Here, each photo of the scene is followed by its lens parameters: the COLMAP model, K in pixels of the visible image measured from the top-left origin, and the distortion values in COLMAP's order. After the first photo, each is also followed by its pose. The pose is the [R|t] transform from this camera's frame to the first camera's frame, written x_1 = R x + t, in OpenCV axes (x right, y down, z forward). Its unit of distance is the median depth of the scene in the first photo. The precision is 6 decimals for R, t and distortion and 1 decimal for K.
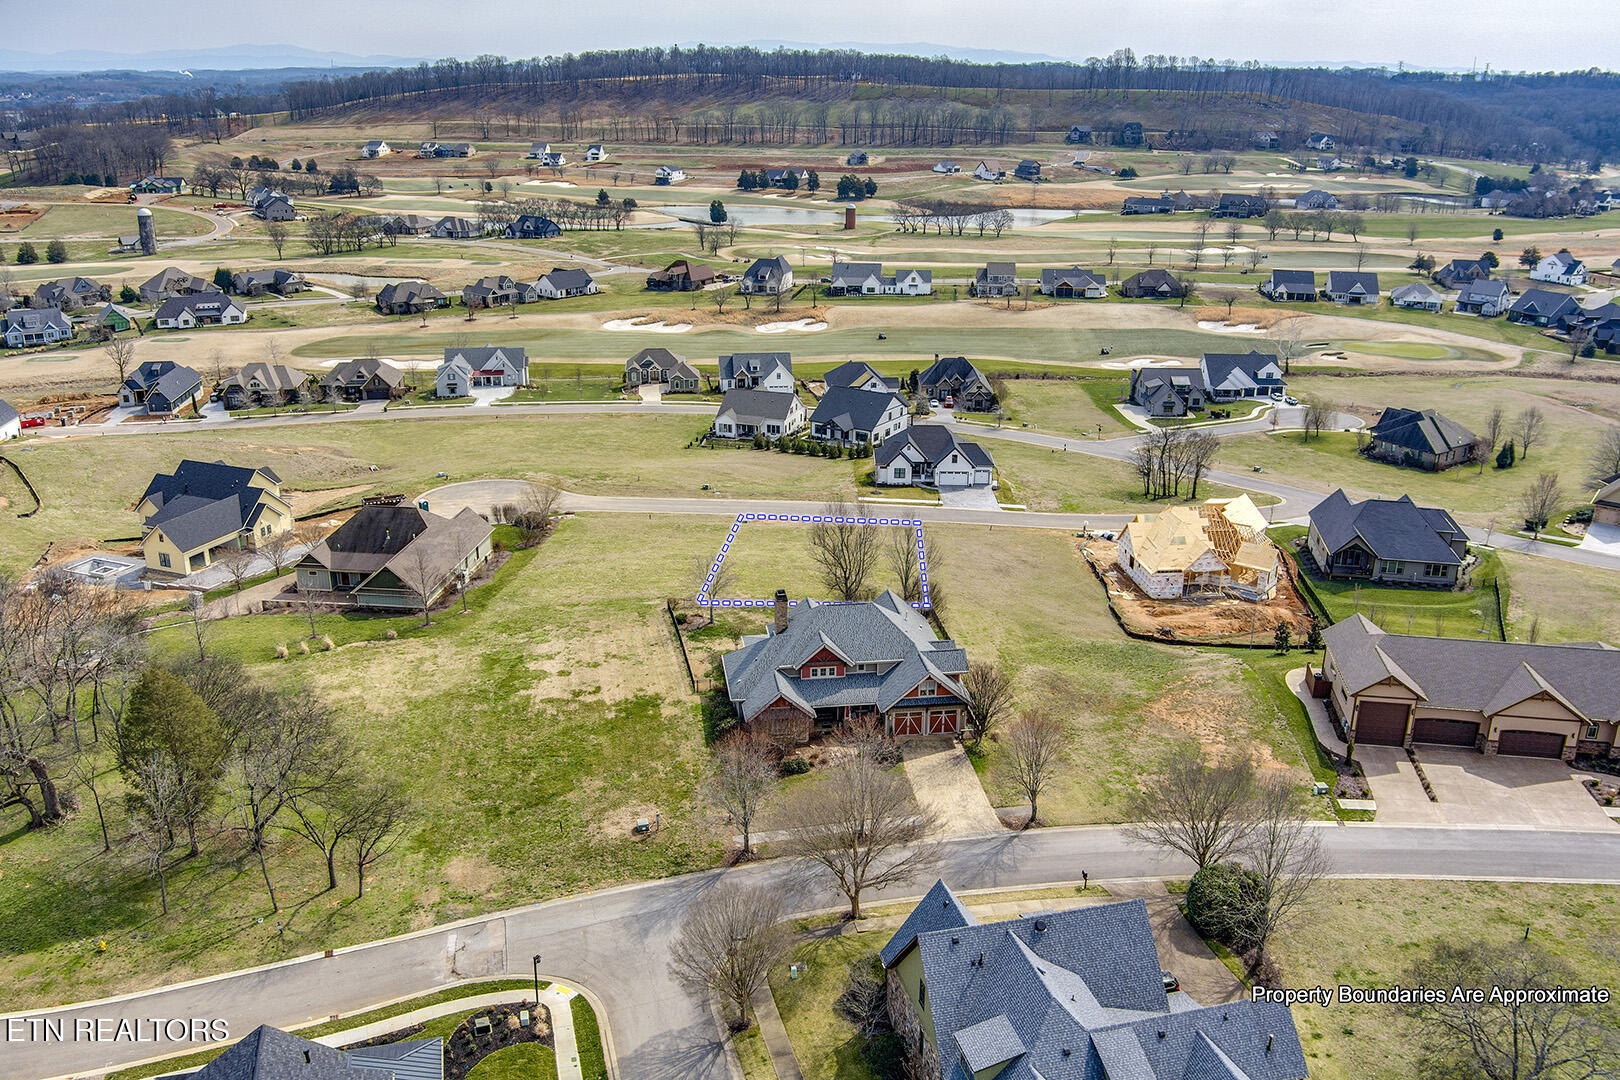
lens RADIAL K [[1342.8, 0, 803.8], [0, 1342.8, 568.6], [0, 0, 1]] dist [-0.067127, 0.003352]
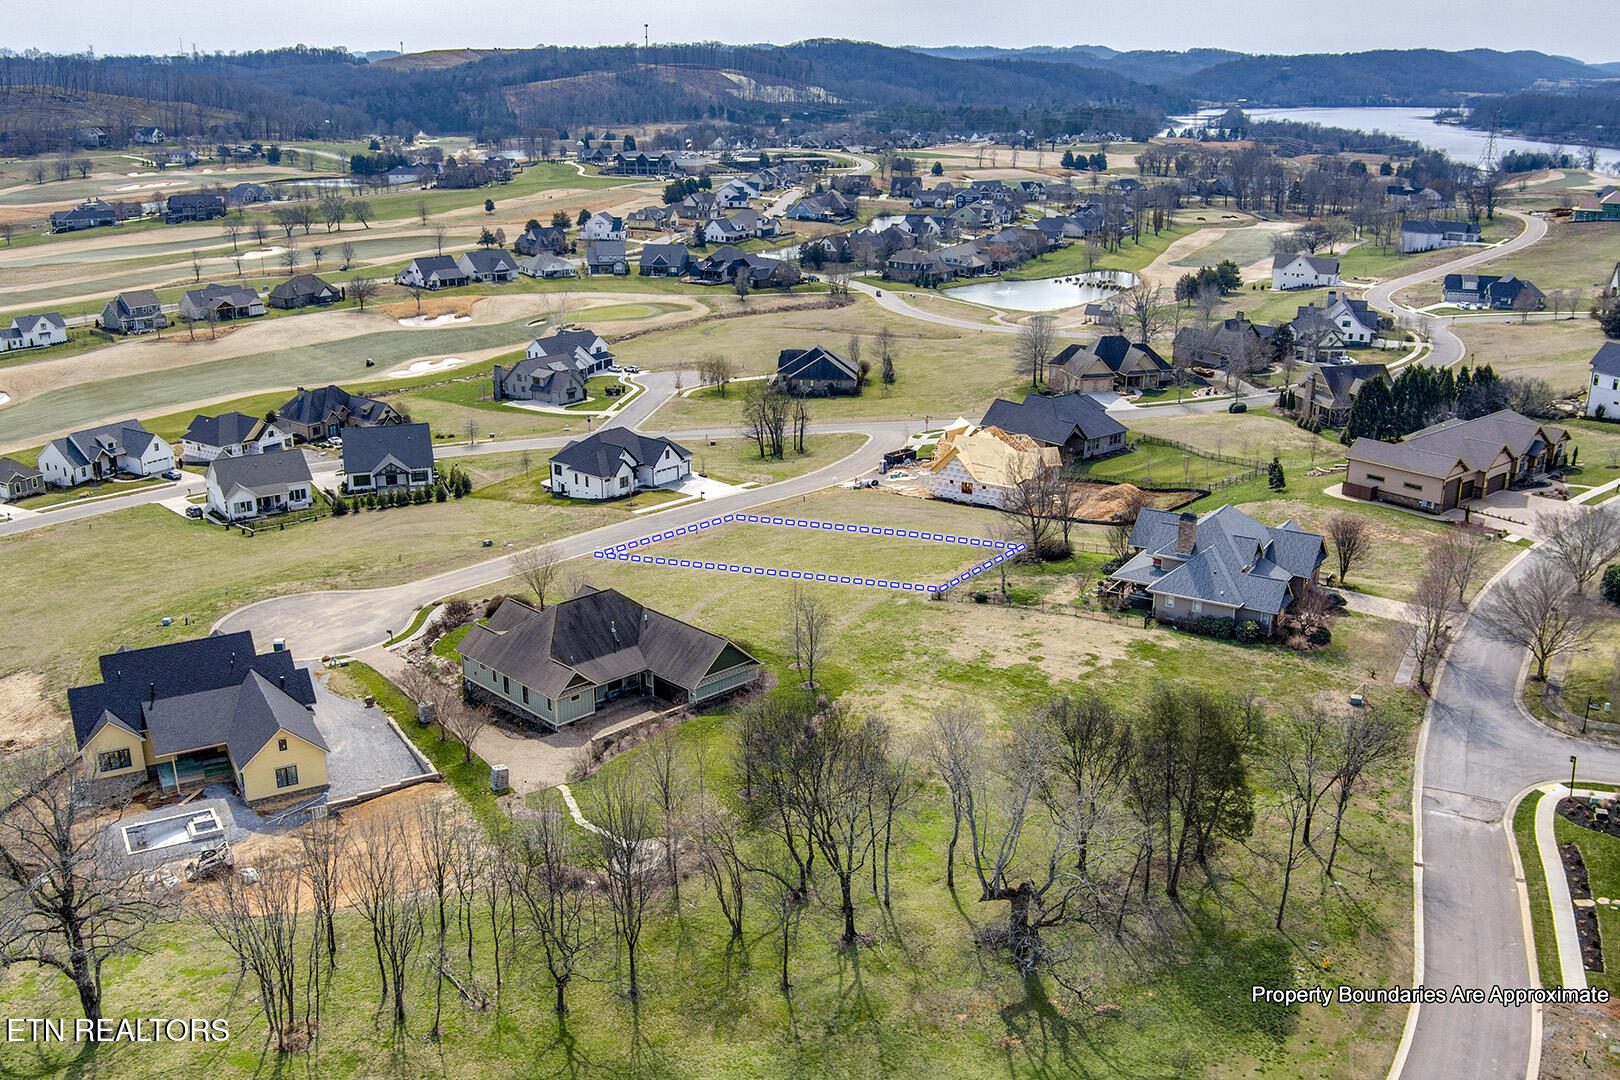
lens RADIAL K [[1494.5, 0, 784.6], [0, 1494.5, 573.1], [0, 0, 1]] dist [-0.063723, -0.007081]
pose [[0.640778, -0.258724, 0.722817, -0.322929], [0.274956, 0.956390, 0.098580, -0.042587], [-0.716800, 0.135575, 0.683972, 0.112143]]
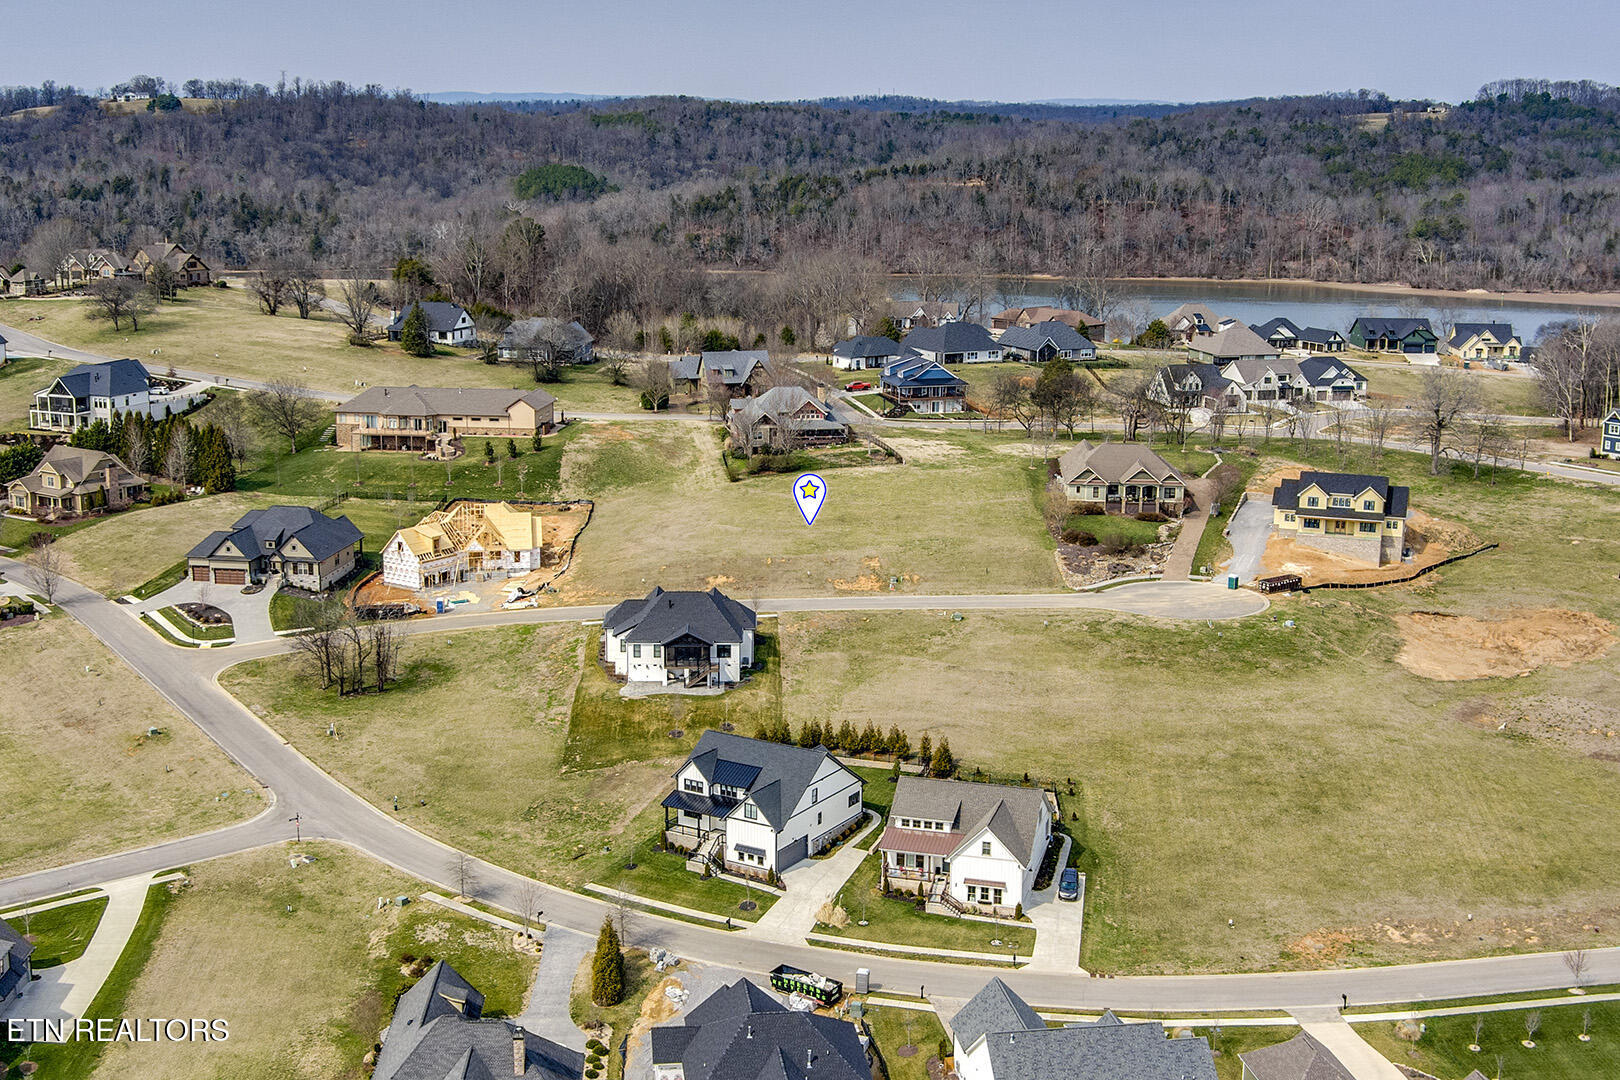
lens RADIAL K [[2040.6, 0, 800.6], [0, 2040.6, 588.2], [0, 0, 1]] dist [-0.056109, -0.036556]
pose [[-0.998925, -0.001389, -0.046332, 0.042942], [-0.026950, 0.830651, 0.556141, -0.397144], [0.037713, 0.556792, -0.829795, 1.035311]]
